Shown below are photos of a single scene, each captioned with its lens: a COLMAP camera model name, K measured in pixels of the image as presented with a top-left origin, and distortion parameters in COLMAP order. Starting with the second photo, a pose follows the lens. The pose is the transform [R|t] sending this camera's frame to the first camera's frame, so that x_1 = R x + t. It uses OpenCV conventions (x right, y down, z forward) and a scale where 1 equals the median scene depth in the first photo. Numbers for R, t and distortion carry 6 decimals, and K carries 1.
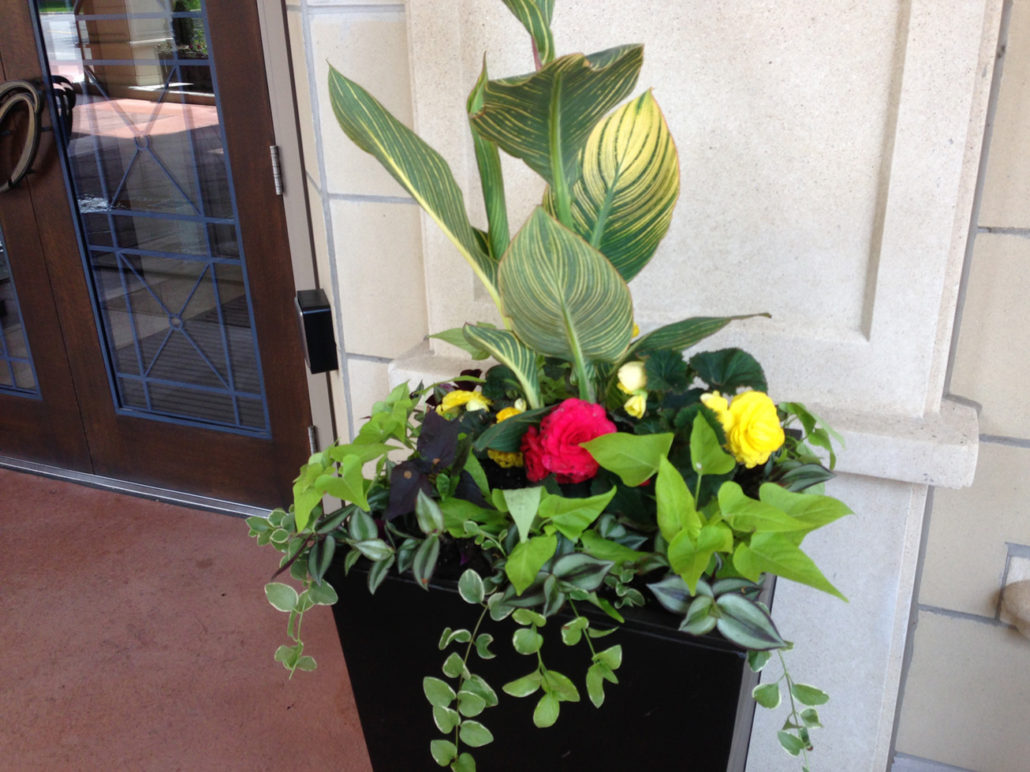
lens RADIAL K [[938.5, 0, 511.2], [0, 938.5, 384.9], [0, 0, 1]] dist [0.025749, 0.000000]
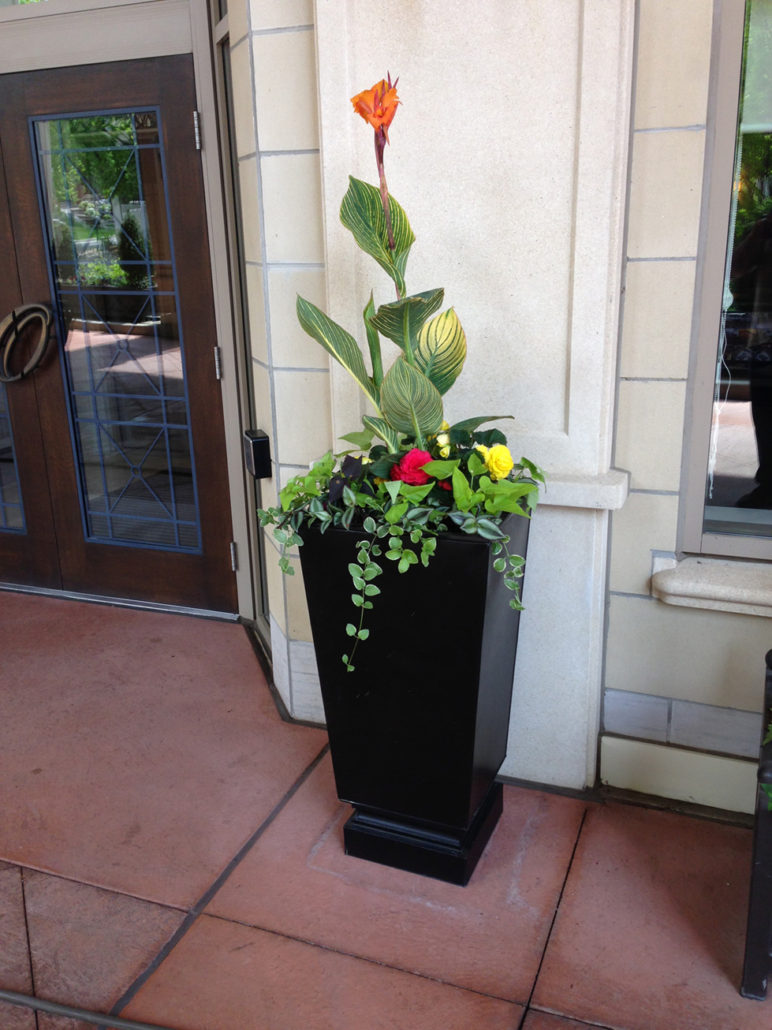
lens RADIAL K [[938.5, 0, 387.9], [0, 938.5, 520.6], [0, 0, 1]] dist [0.025749, 0.000000]
pose [[0.999496, -0.000702, 0.031724, -0.053866], [0.003665, 0.995619, -0.093436, 0.318037], [-0.031520, 0.093505, 0.995120, -0.926347]]
